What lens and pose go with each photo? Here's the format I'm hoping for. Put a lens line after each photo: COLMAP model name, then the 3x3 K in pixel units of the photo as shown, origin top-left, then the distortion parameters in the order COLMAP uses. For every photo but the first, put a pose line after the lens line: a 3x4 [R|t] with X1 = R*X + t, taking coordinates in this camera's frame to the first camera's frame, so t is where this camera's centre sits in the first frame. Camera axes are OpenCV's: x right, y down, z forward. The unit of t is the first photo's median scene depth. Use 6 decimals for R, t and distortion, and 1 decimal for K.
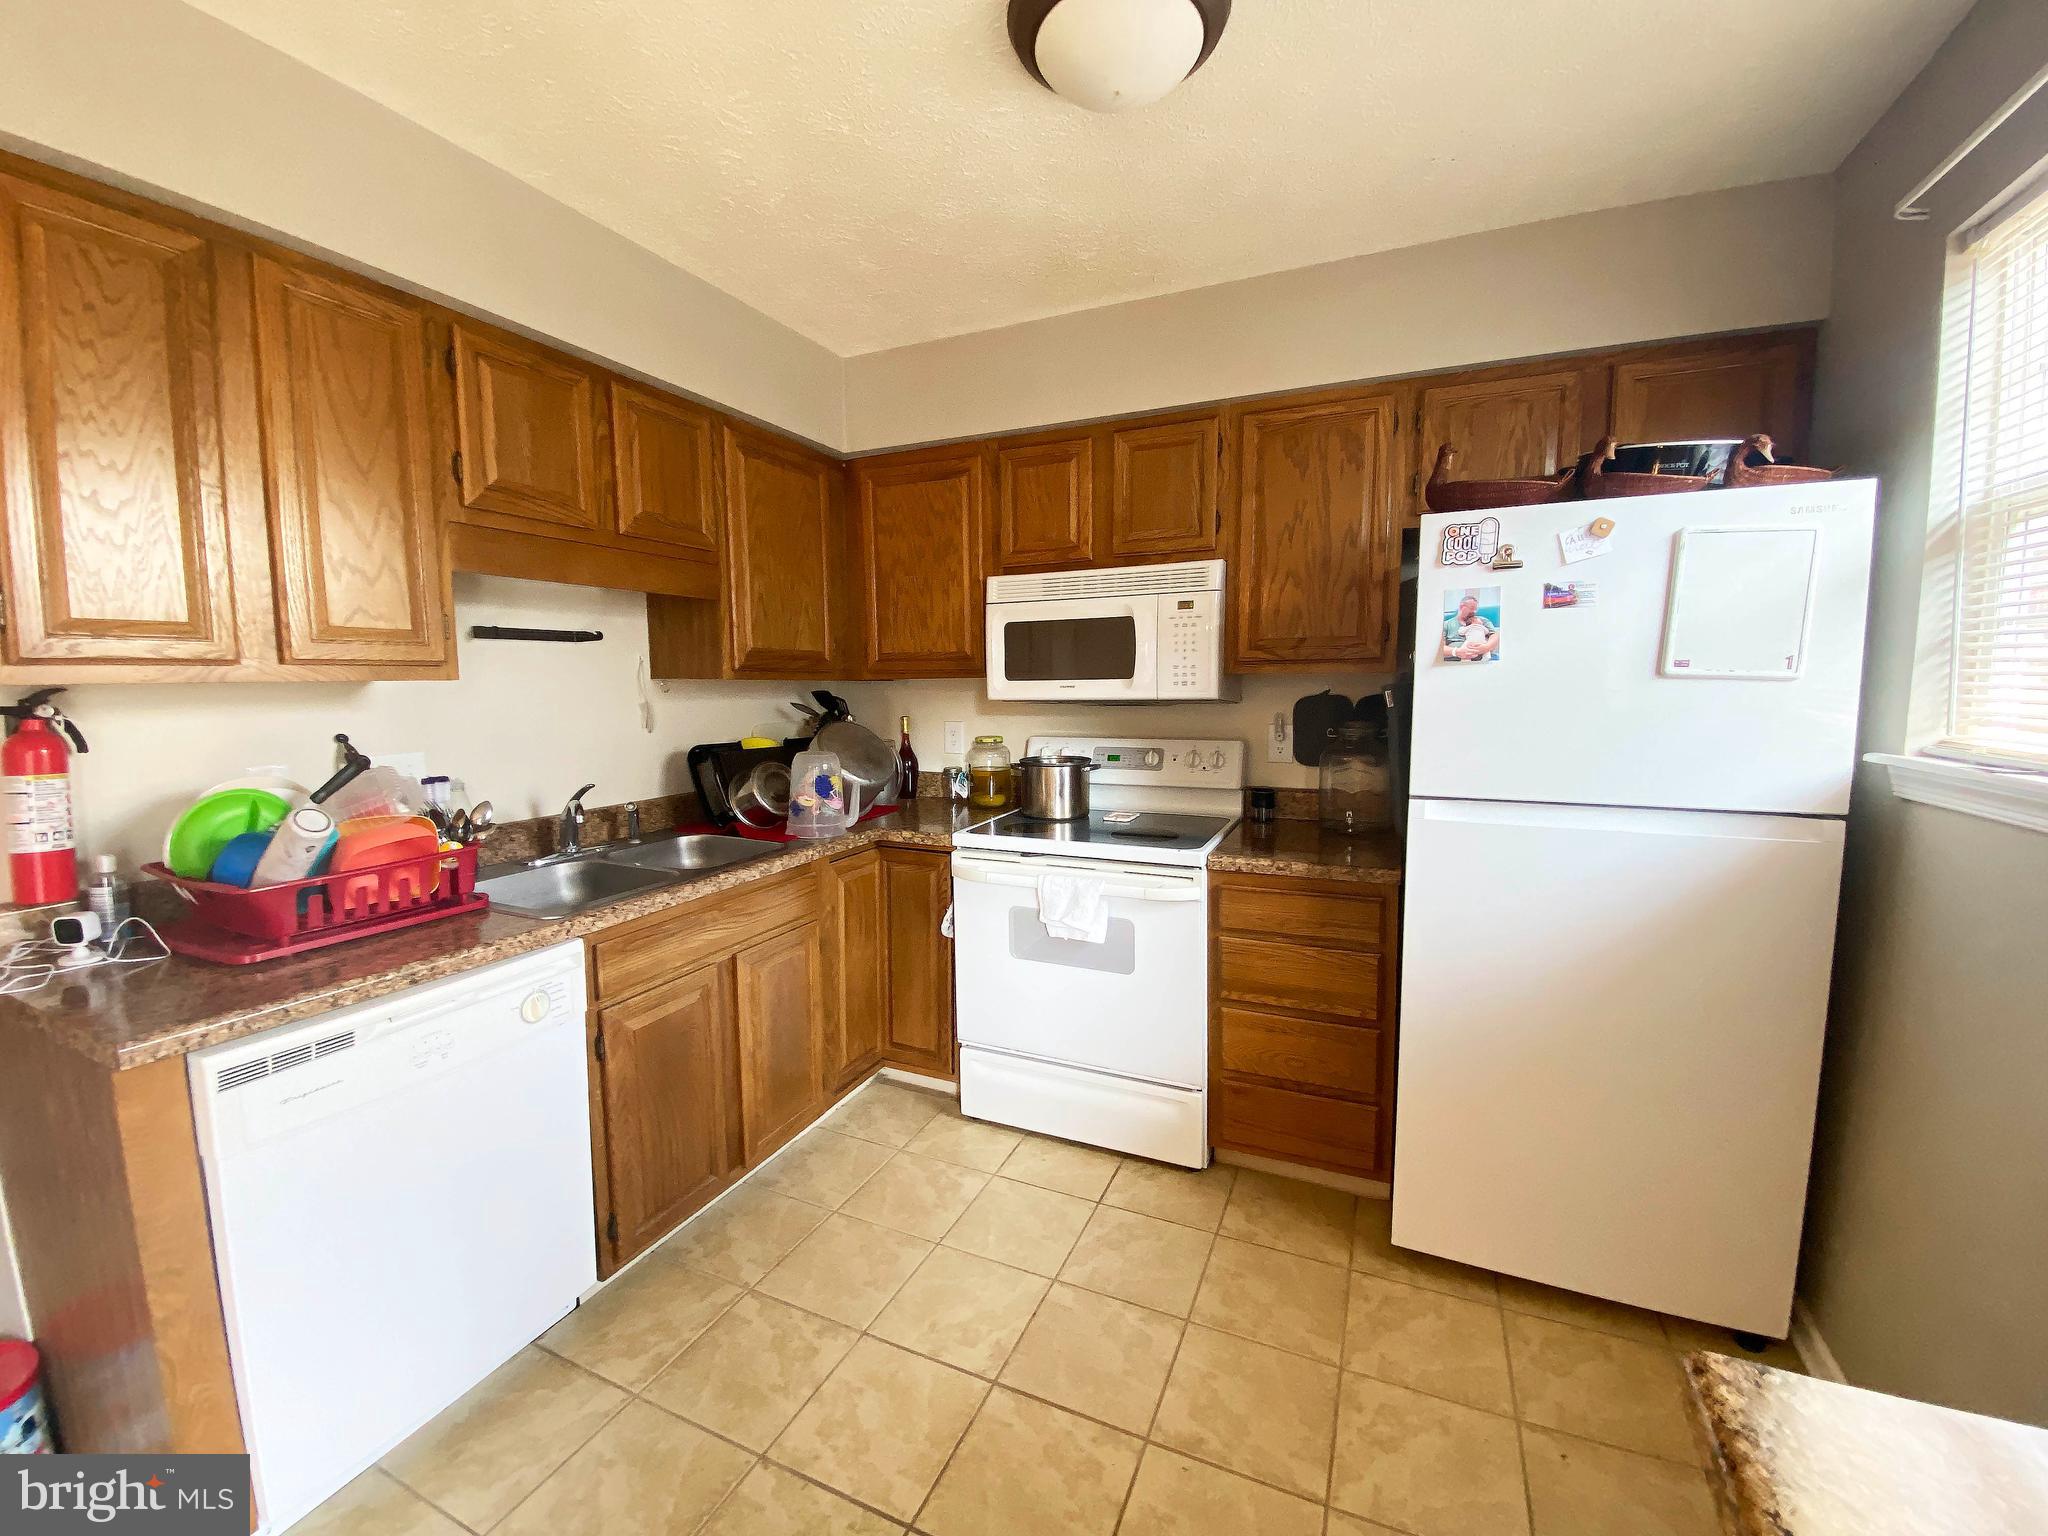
lens RADIAL K [[816.7, 0, 1018.3], [0, 816.7, 765.3], [0, 0, 1]] dist [0.014182, -0.021139]
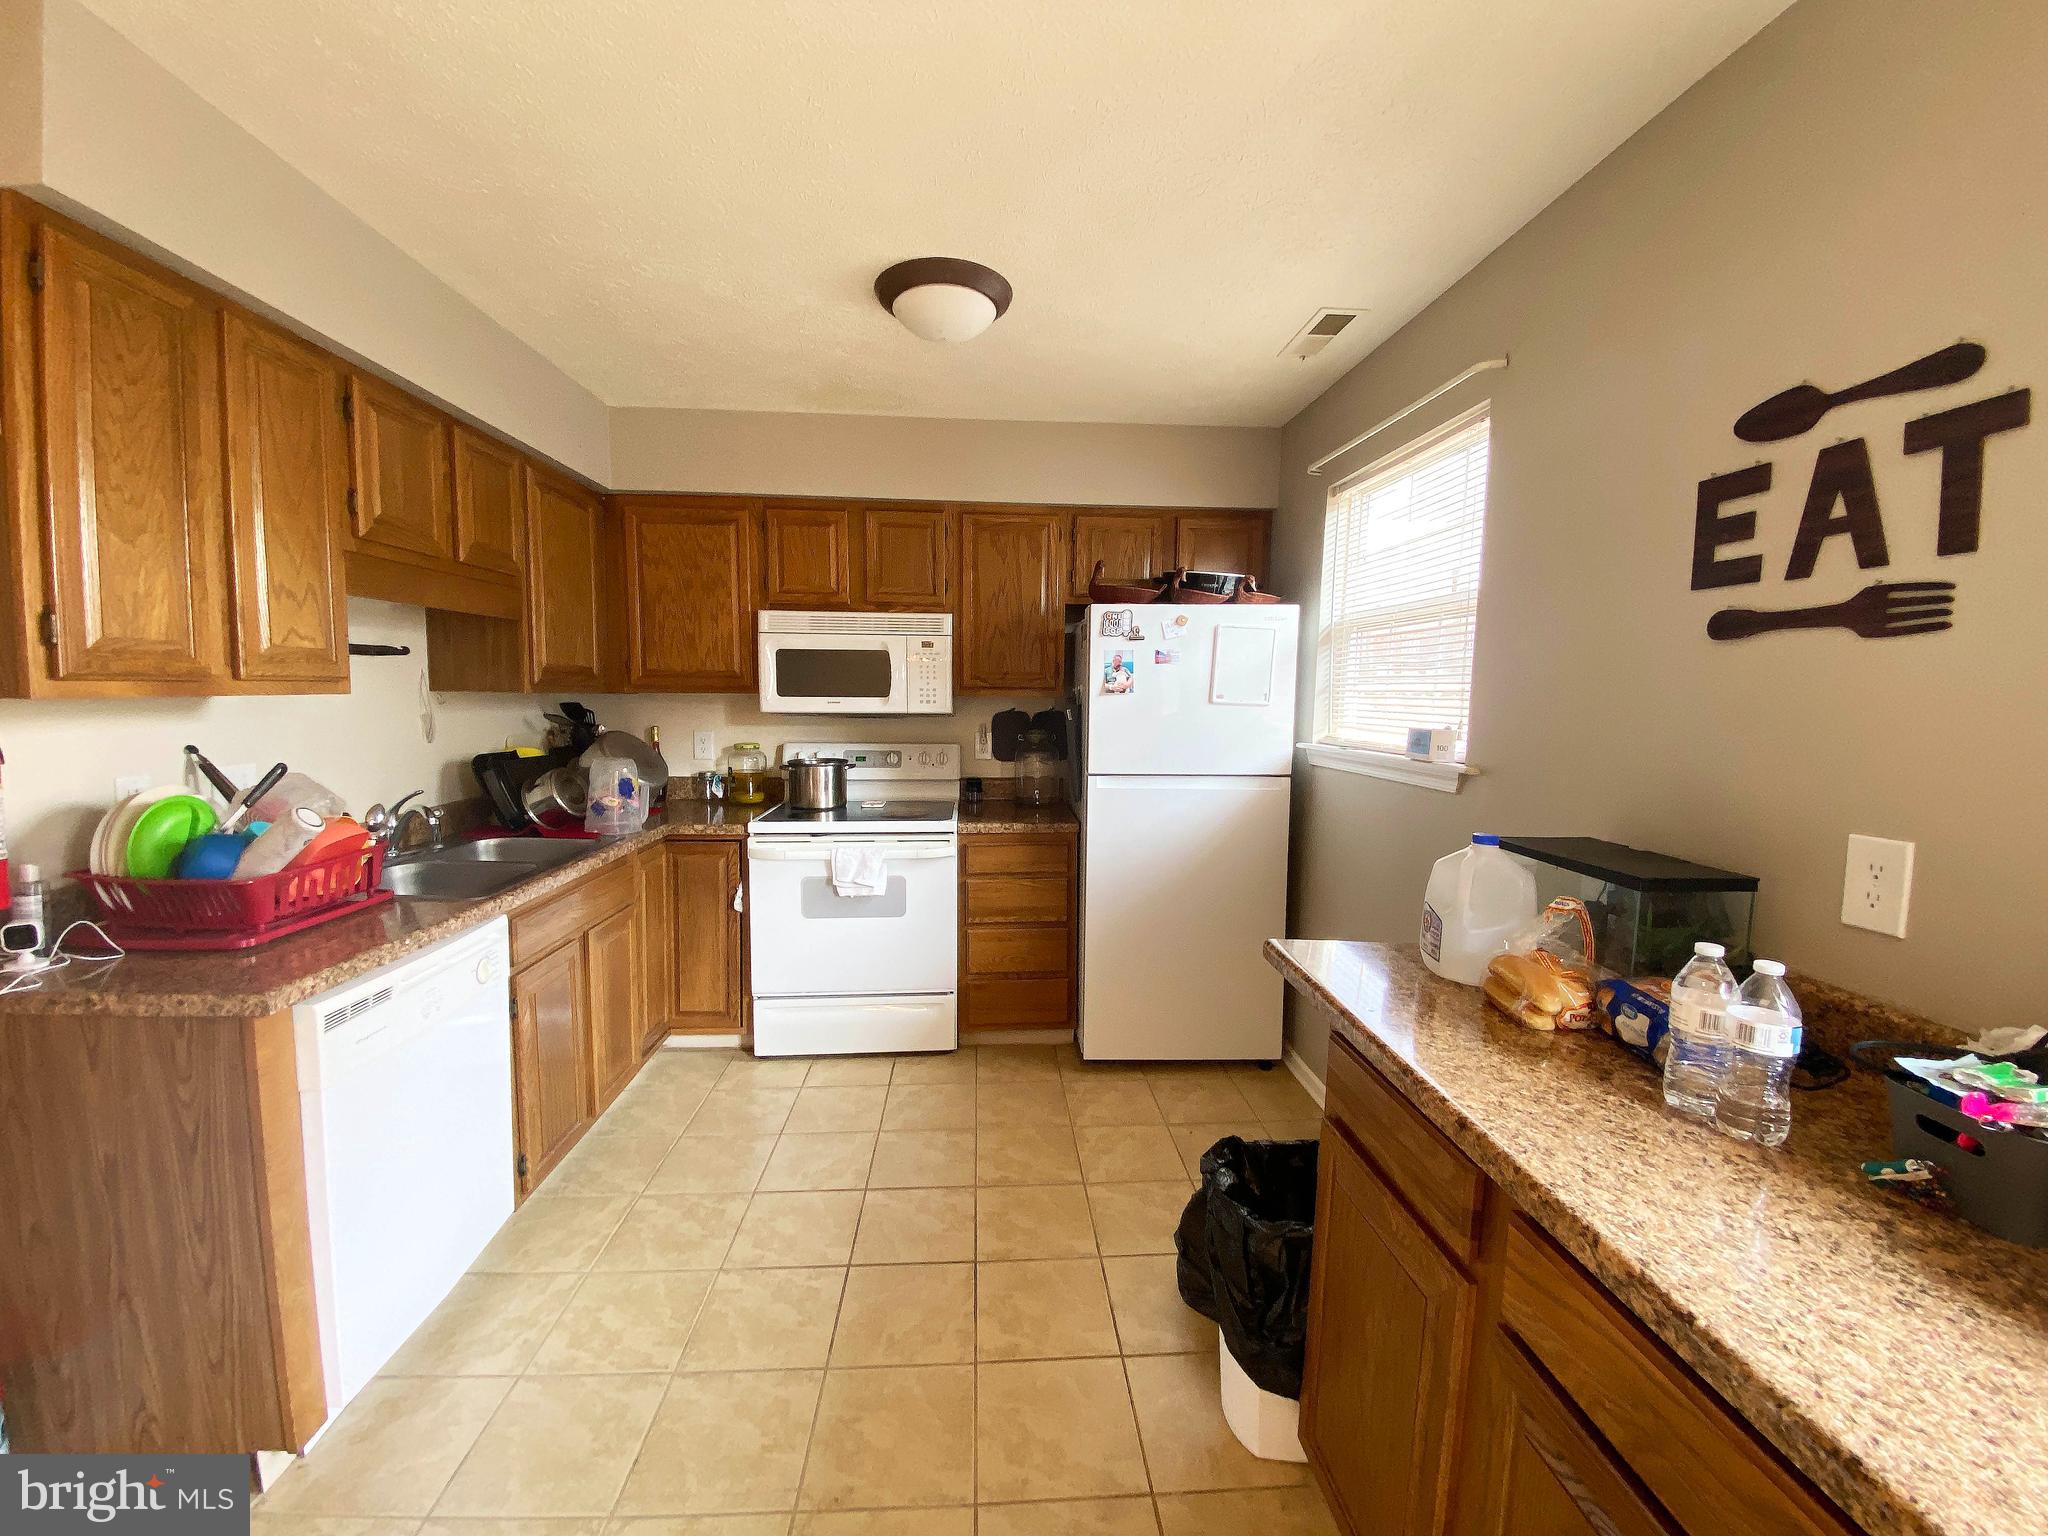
lens RADIAL K [[827.1, 0, 1026.1], [0, 827.1, 762.4], [0, 0, 1]] dist [0.013219, -0.018480]
pose [[0.882900, -0.022393, 0.469027, -0.308617], [0.030076, 0.999508, -0.008895, 0.018350], [-0.468597, 0.021959, 0.883139, -0.303178]]
